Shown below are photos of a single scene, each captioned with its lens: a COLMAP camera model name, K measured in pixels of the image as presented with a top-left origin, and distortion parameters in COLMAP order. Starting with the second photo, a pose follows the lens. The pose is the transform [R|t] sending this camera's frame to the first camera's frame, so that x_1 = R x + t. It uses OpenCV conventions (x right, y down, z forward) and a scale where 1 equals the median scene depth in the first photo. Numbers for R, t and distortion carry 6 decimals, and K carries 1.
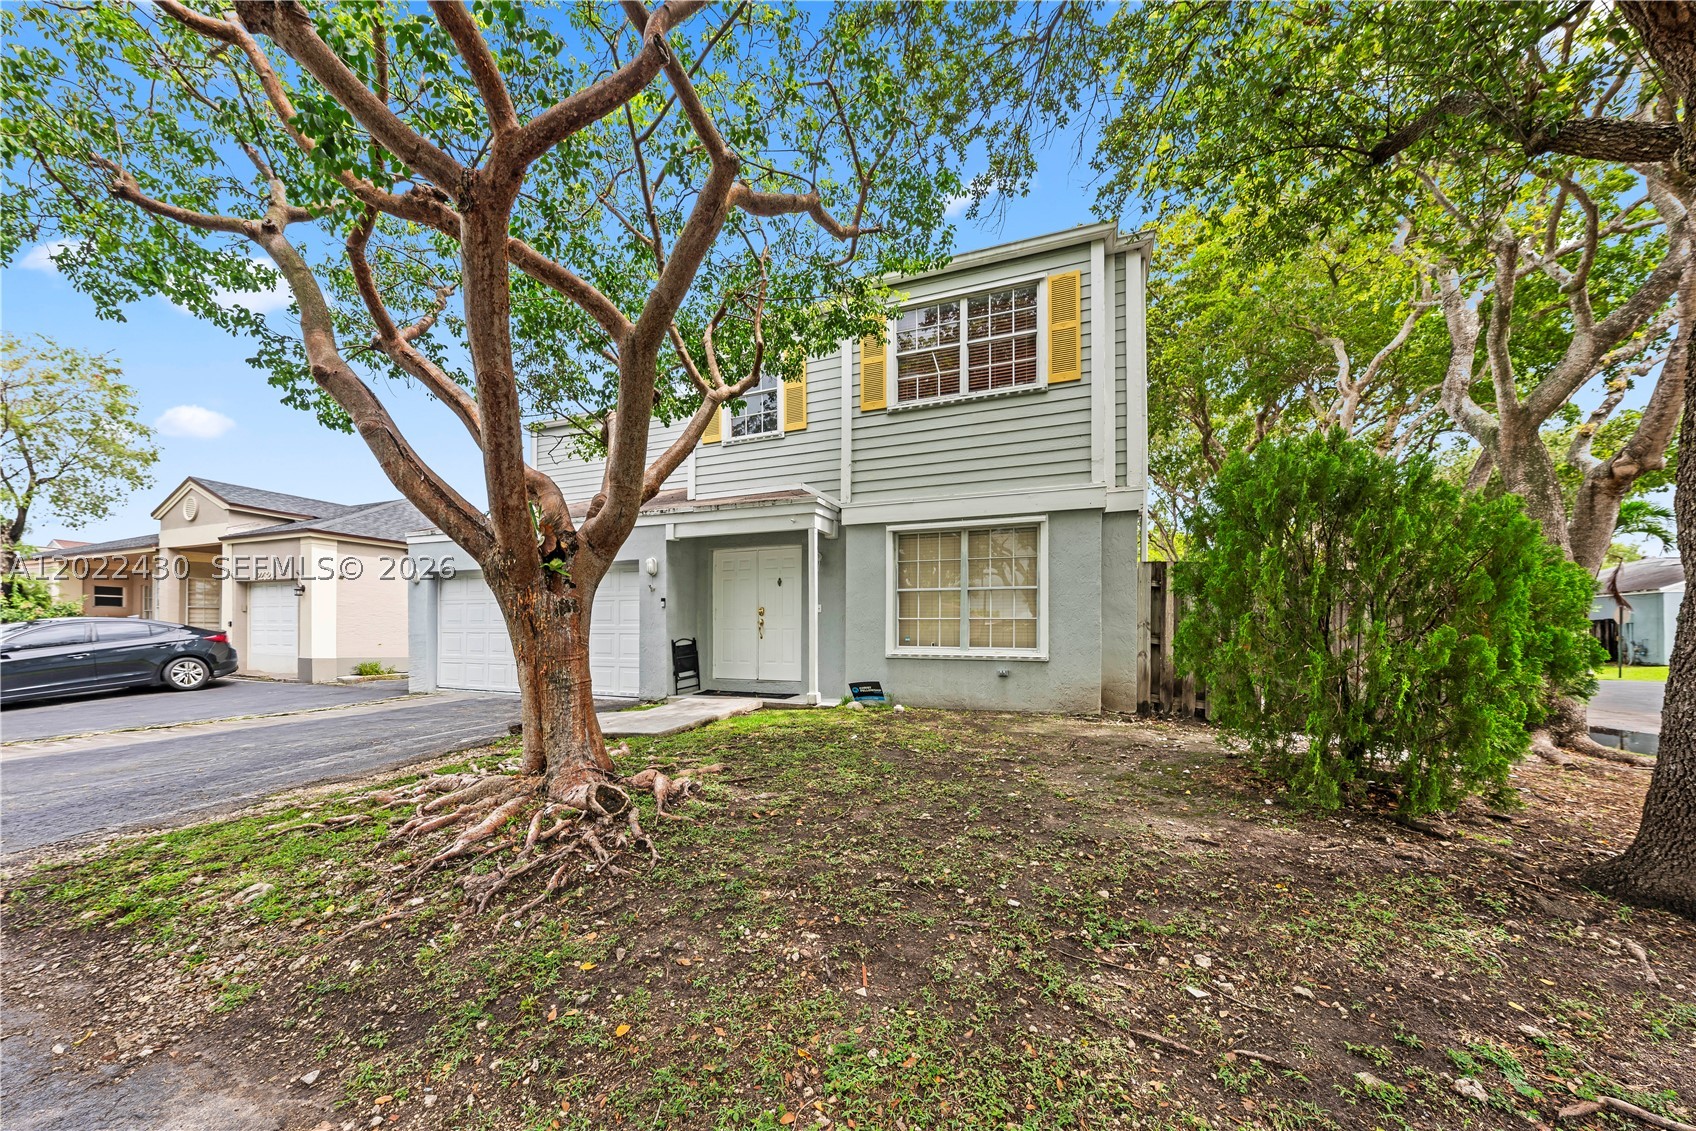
lens RADIAL K [[576.6, 0, 840.6], [0, 576.6, 611.5], [0, 0, 1]] dist [-0.001306, -0.000333]
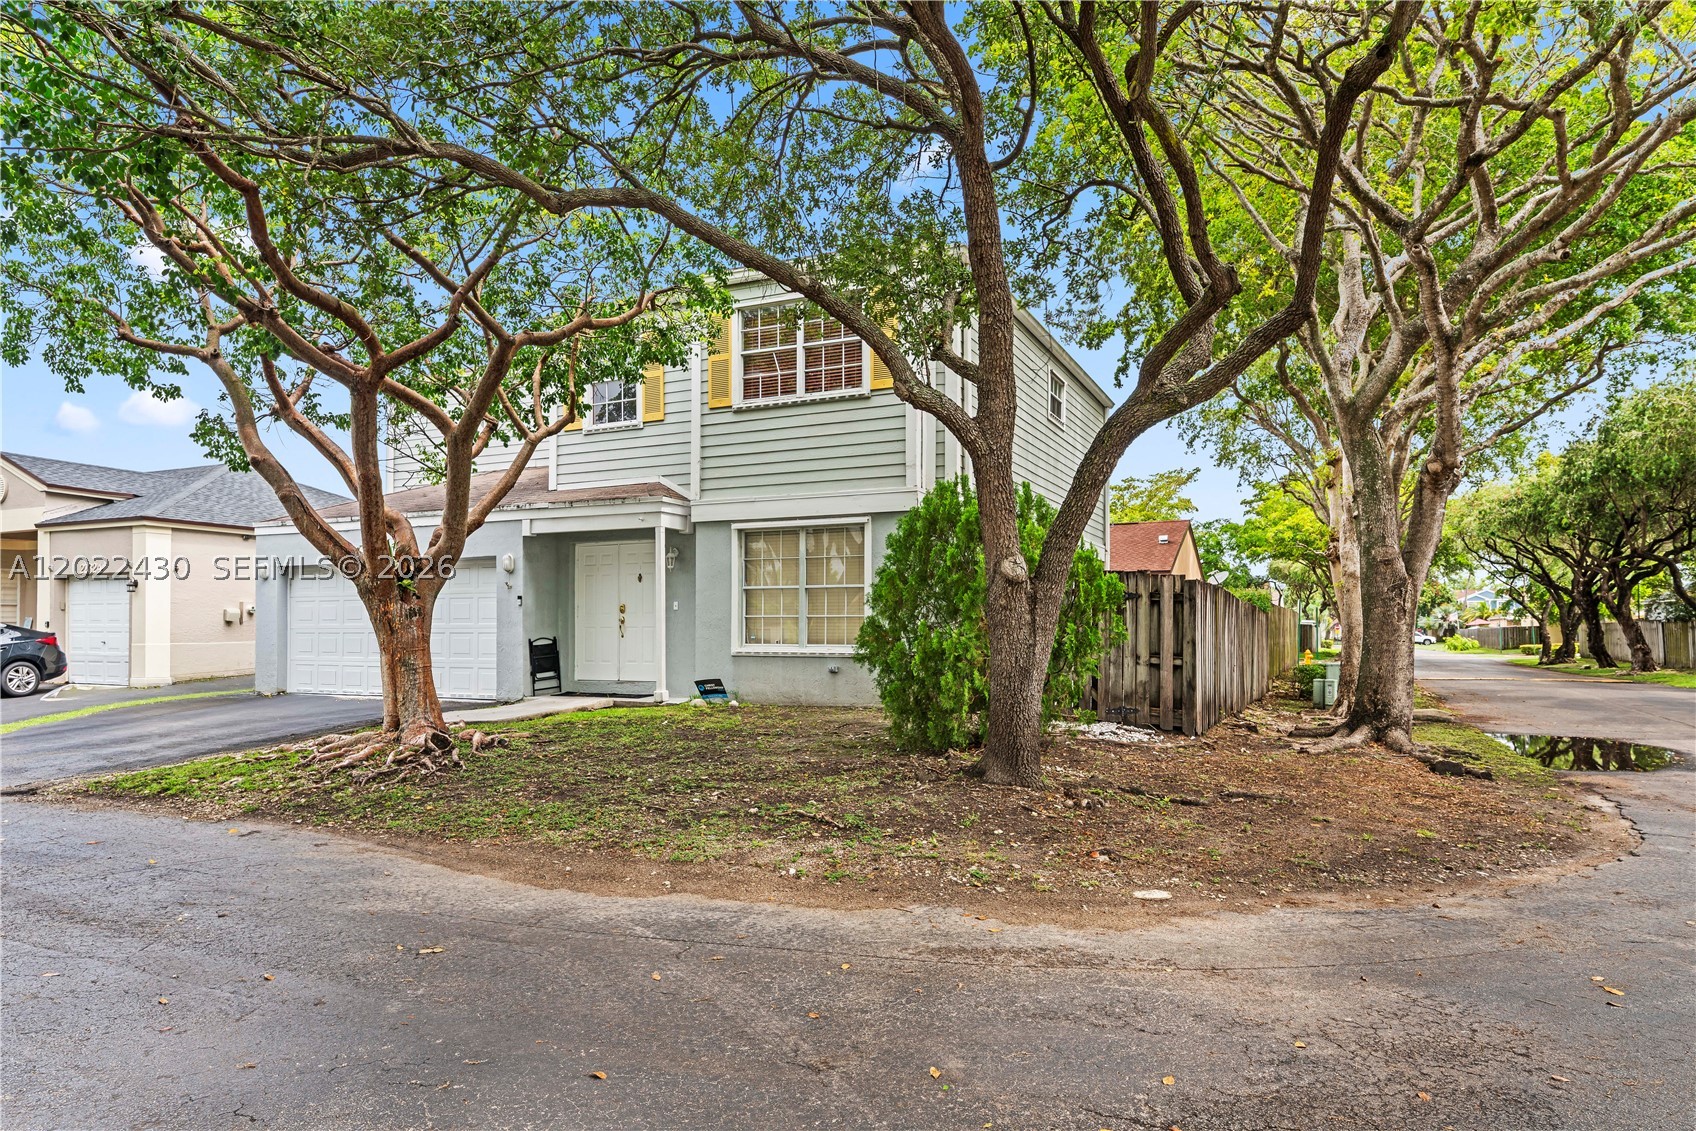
lens RADIAL K [[1010.1, 0, 846.5], [0, 1010.1, 576.1], [0, 0, 1]] dist [-0.001668, 0.002026]
pose [[0.998021, -0.008223, -0.062335, 0.388404], [0.007096, 0.999808, -0.018280, -0.023780], [0.062474, 0.017802, 0.997888, -0.739096]]
